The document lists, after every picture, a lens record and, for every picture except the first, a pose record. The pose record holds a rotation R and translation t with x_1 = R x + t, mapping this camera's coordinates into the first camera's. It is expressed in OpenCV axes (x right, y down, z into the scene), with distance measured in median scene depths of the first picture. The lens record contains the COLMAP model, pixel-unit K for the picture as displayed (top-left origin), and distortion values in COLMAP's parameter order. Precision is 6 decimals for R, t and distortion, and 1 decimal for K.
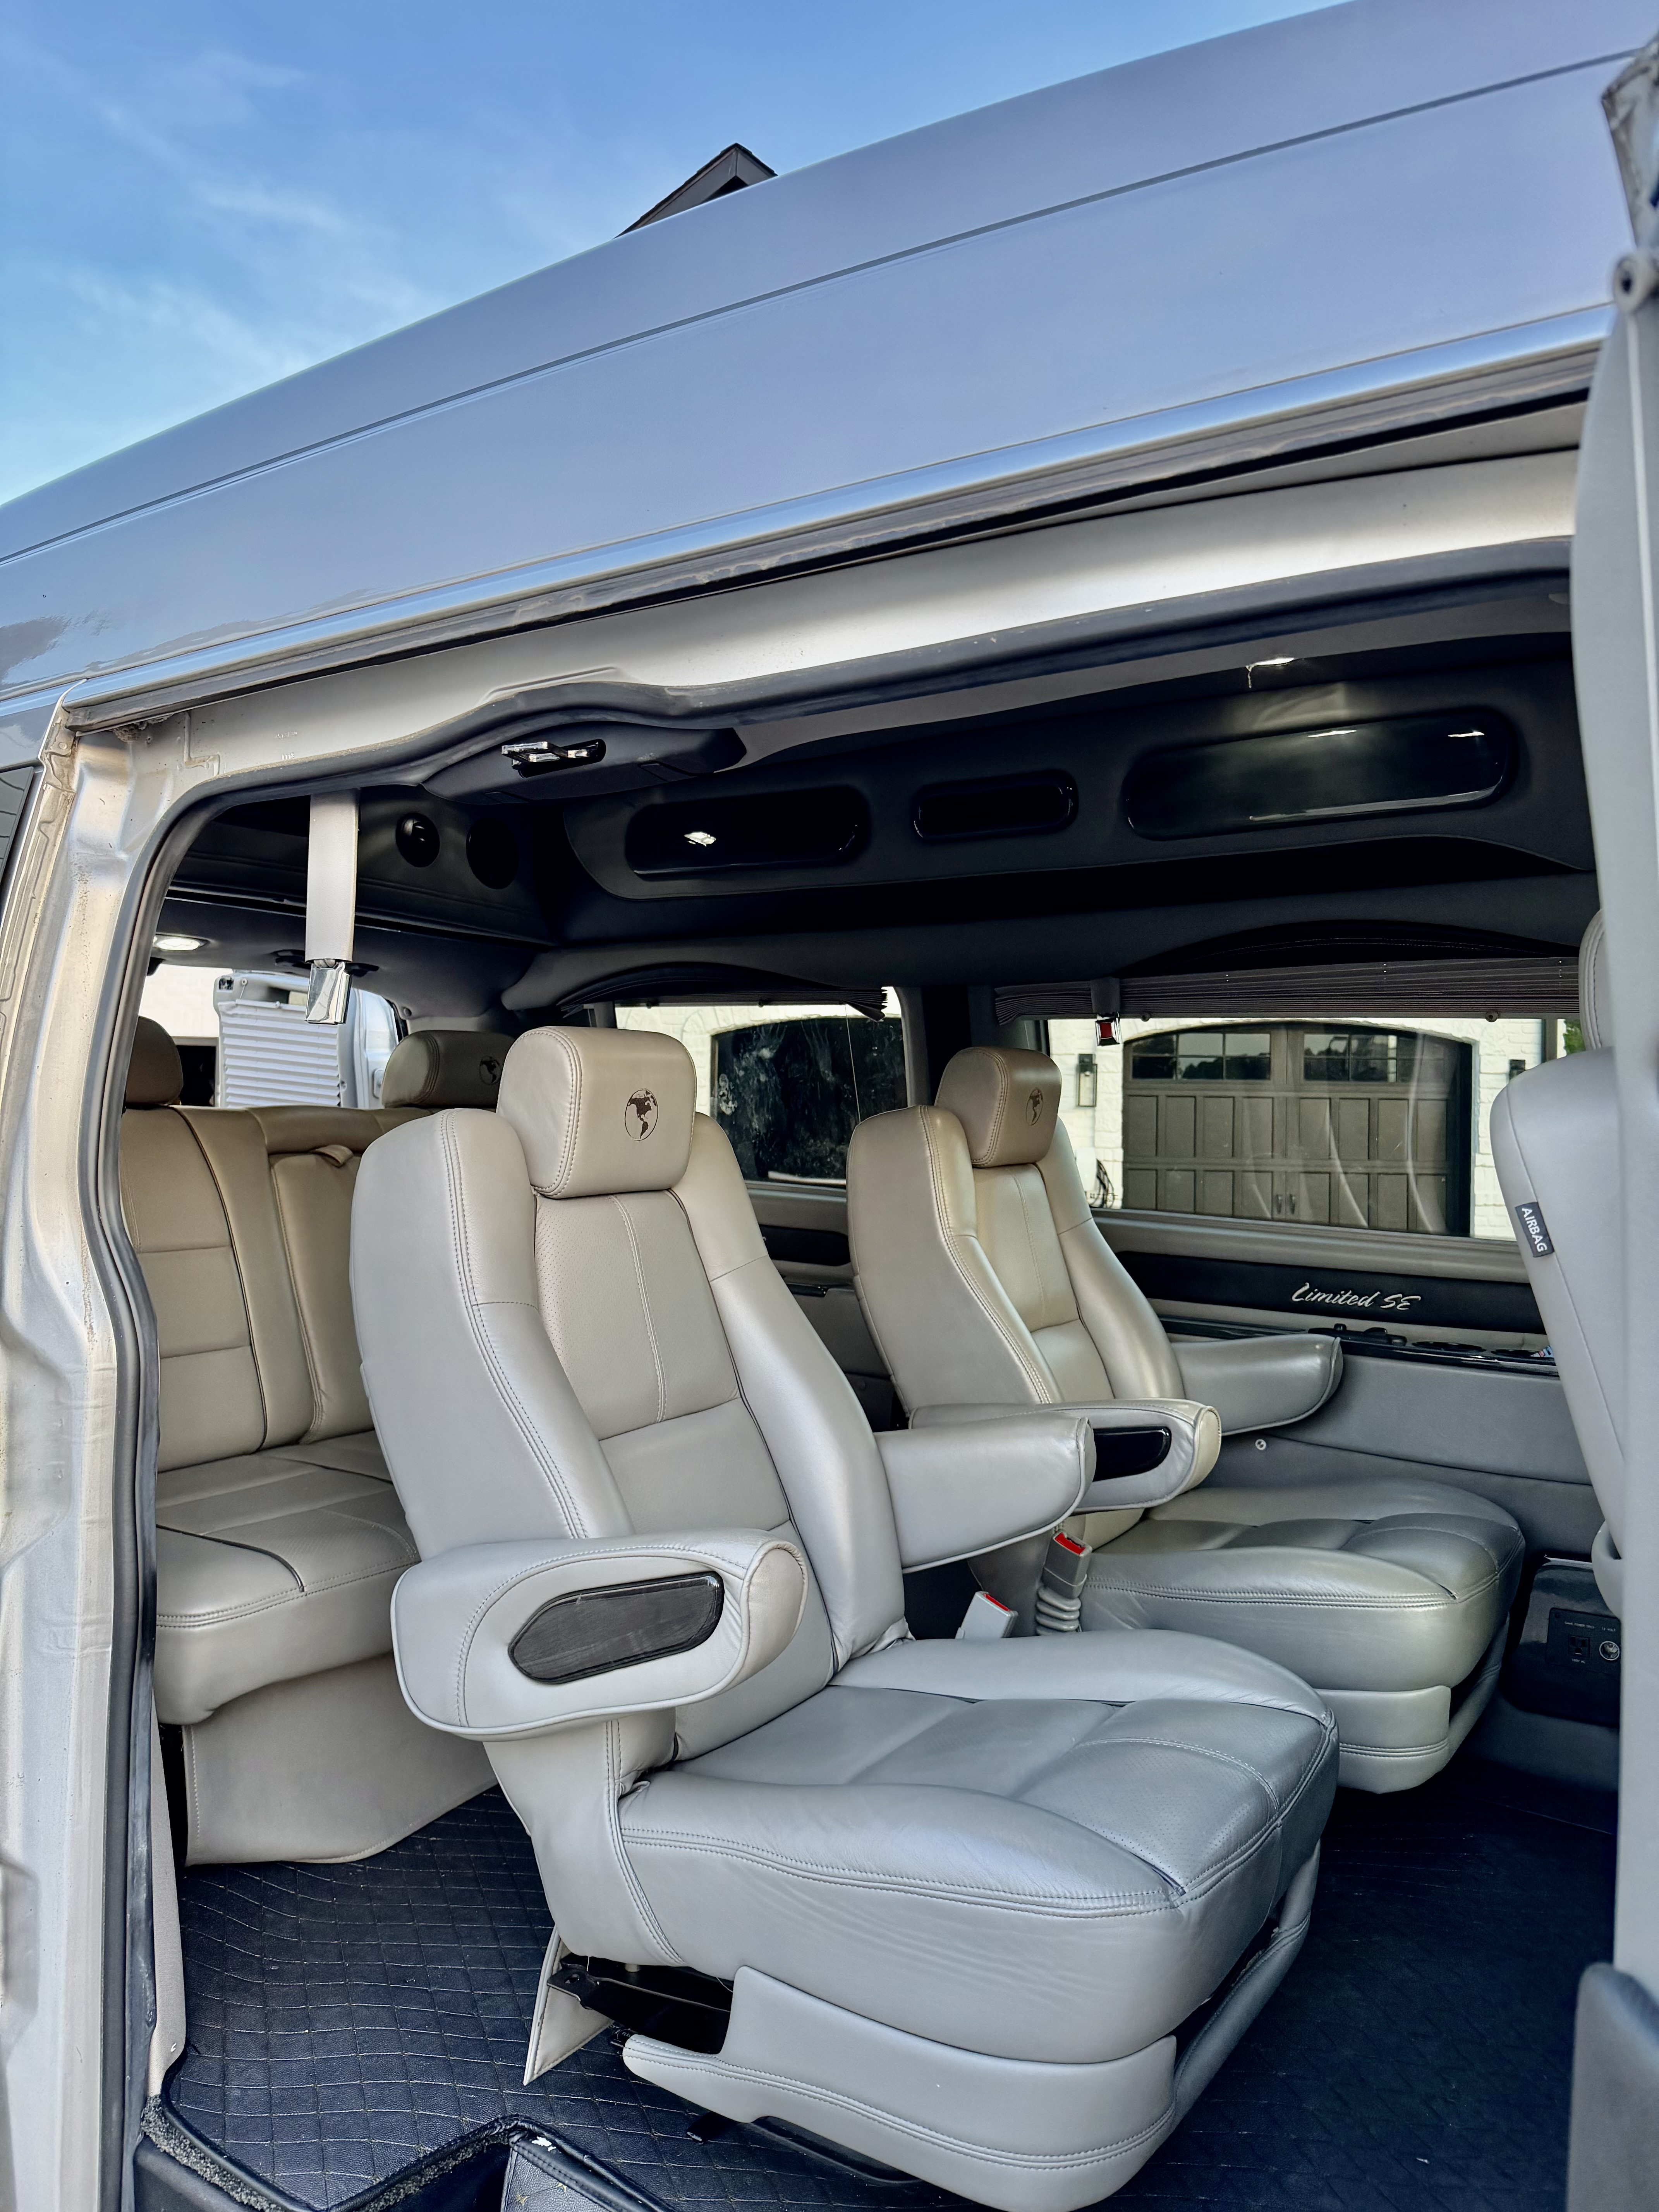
lens RADIAL K [[1537.4, 0, 829.5], [0, 1537.4, 1106.0], [0, 0, 1]] dist [0.032536, -0.038063]
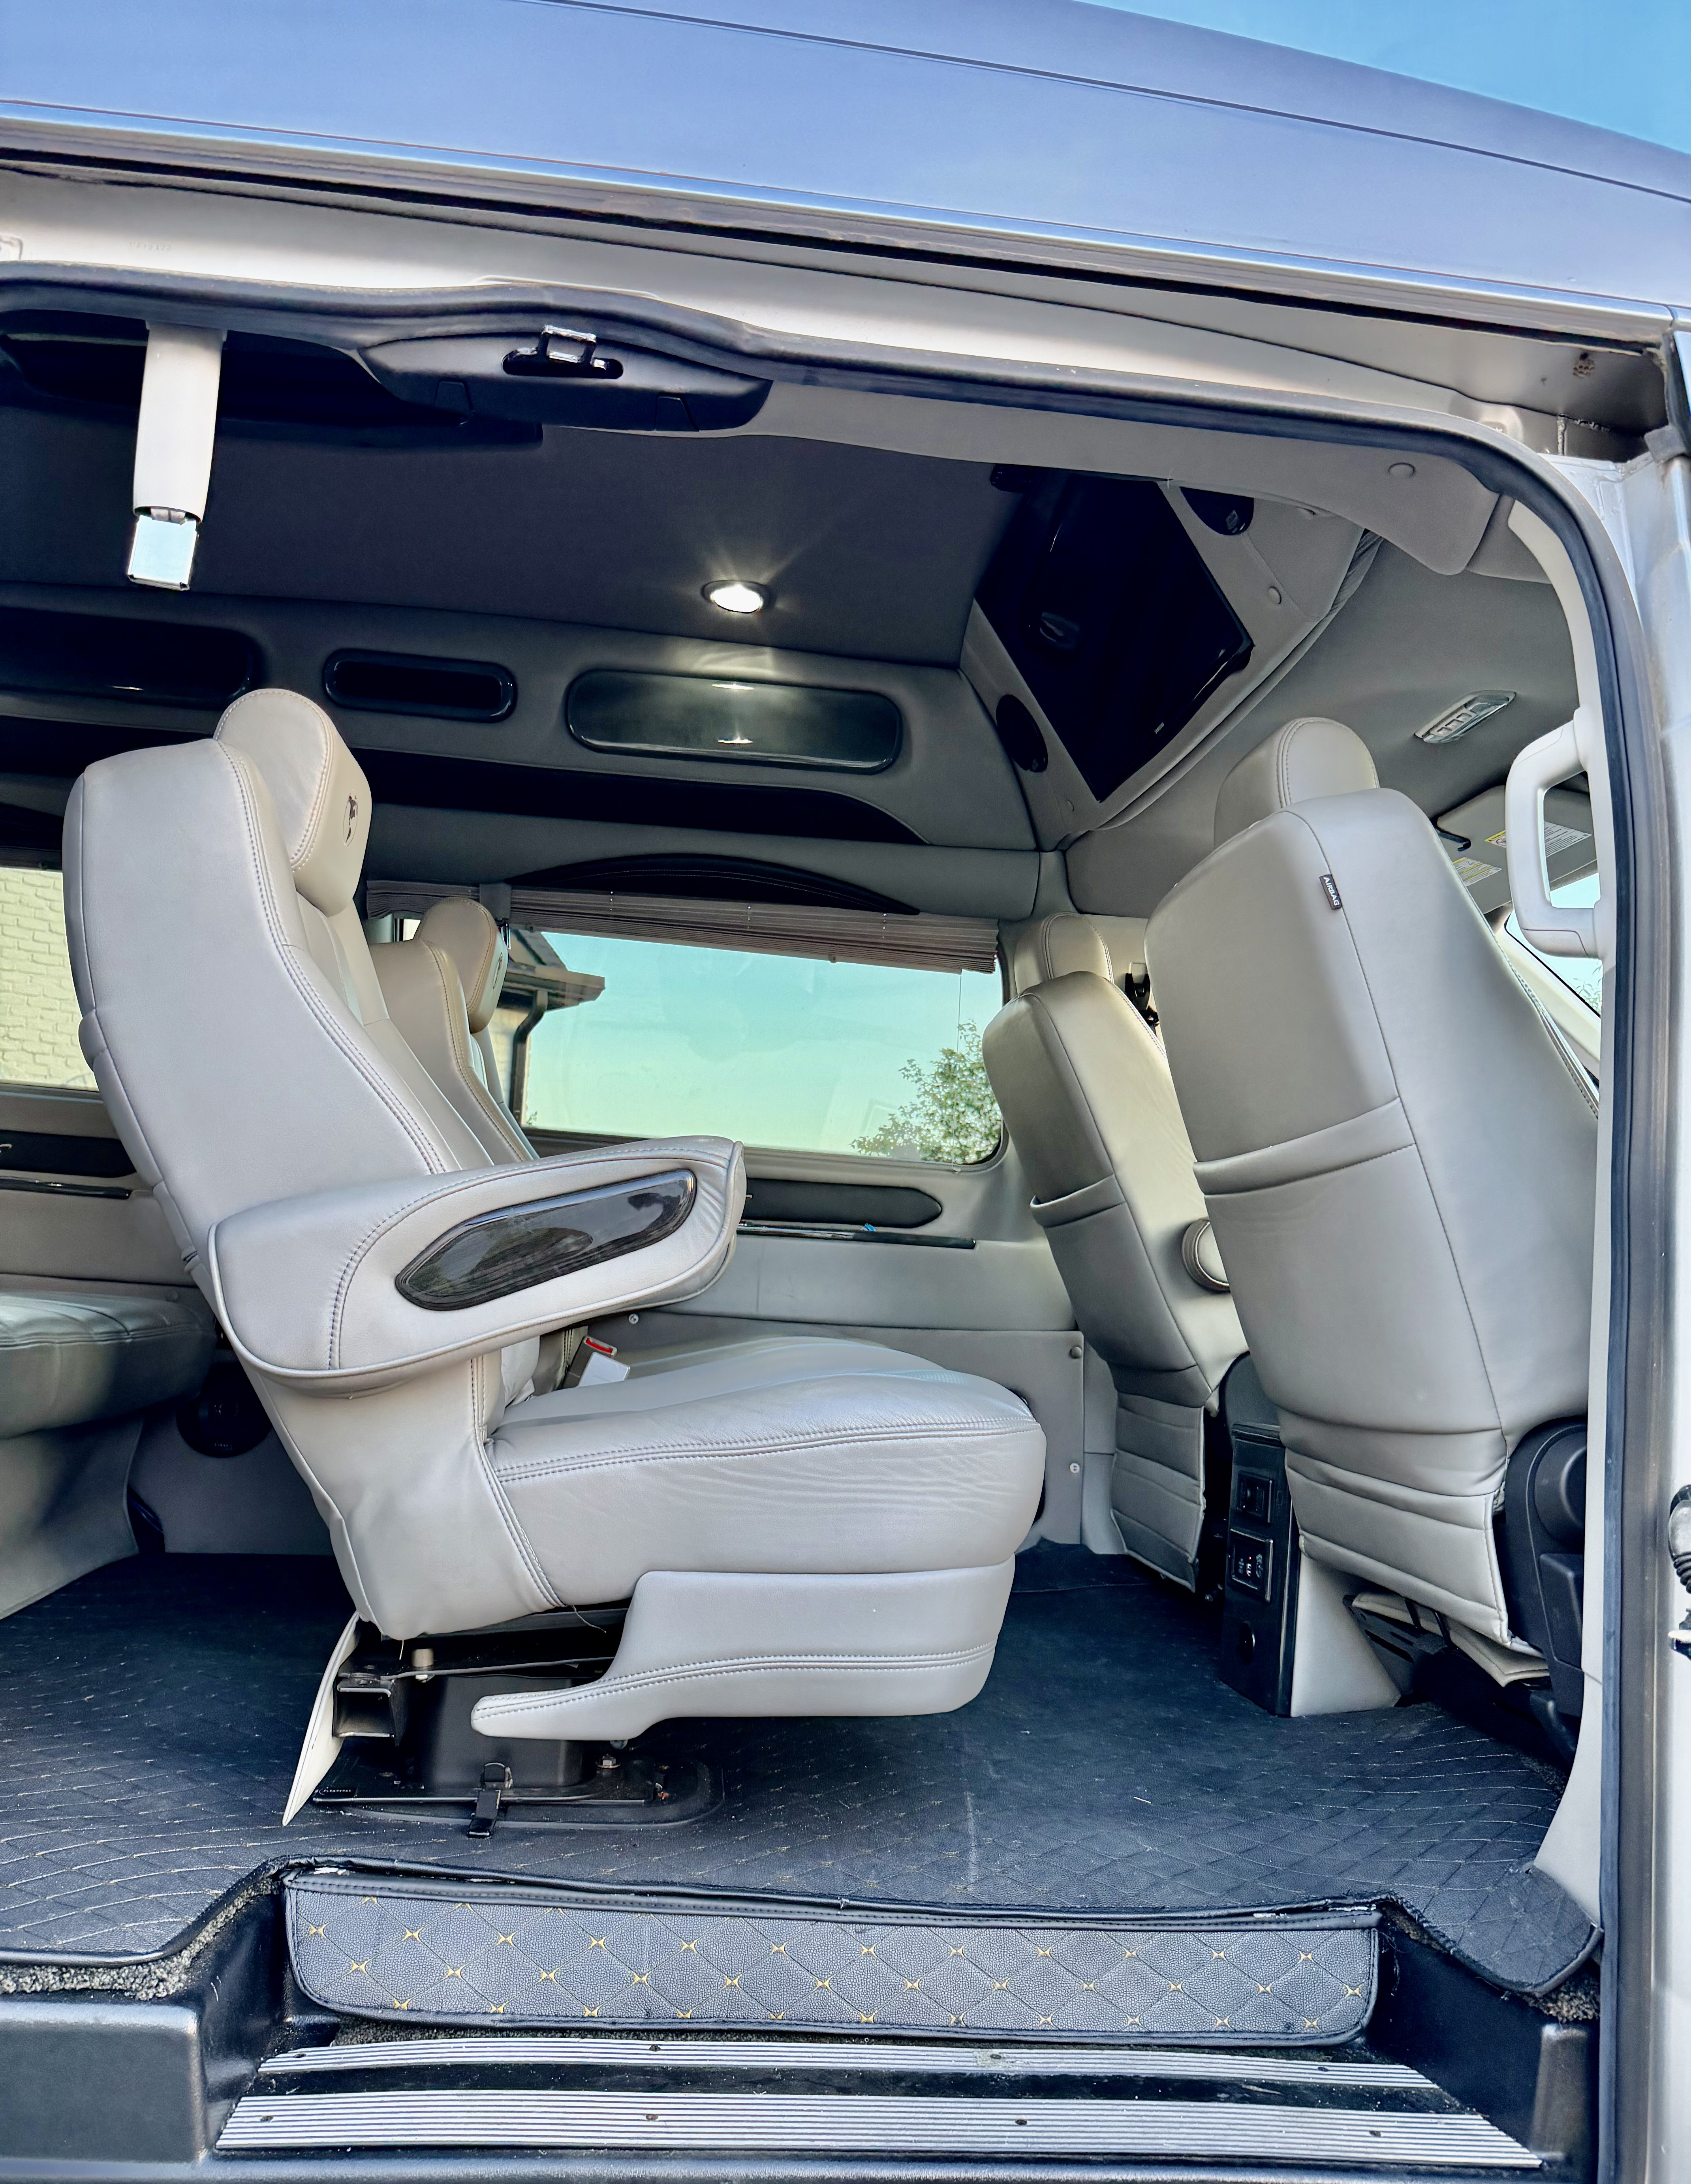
lens RADIAL K [[1555.7, 0, 845.0], [0, 1555.7, 1150.8], [0, 0, 1]] dist [0.003102, -0.001772]
pose [[0.758784, 0.082670, 0.646075, -0.581387], [-0.043284, 0.996120, -0.076626, 0.317331], [-0.649903, 0.030178, 0.759418, 0.115284]]
